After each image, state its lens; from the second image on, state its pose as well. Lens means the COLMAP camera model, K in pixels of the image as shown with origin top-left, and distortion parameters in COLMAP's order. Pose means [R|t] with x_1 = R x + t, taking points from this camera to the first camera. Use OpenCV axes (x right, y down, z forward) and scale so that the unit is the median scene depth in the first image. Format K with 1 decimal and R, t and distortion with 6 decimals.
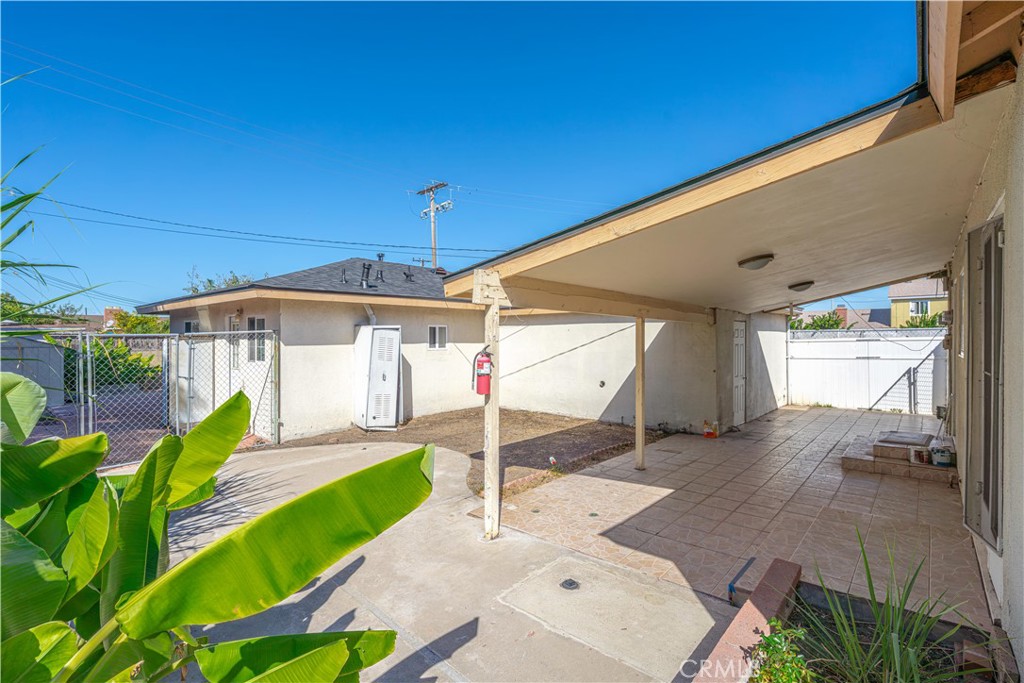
lens RADIAL K [[470.0, 0, 541.3], [0, 470.0, 344.3], [0, 0, 1]] dist [0.013346, 0.000089]
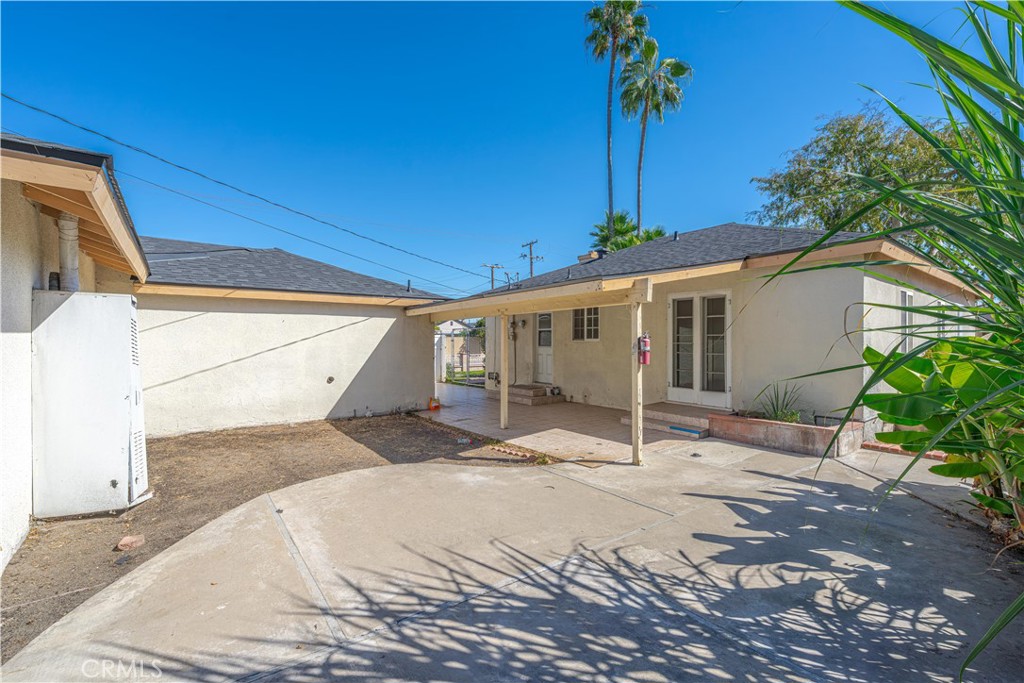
lens RADIAL K [[435.8, 0, 511.5], [0, 435.8, 338.9], [0, 0, 1]] dist [0.001344, 0.000120]
pose [[0.224200, 0.003280, 0.974538, -1.191594], [0.020376, 0.999760, -0.008053, 0.035764], [-0.974330, 0.021663, 0.224079, 0.881267]]
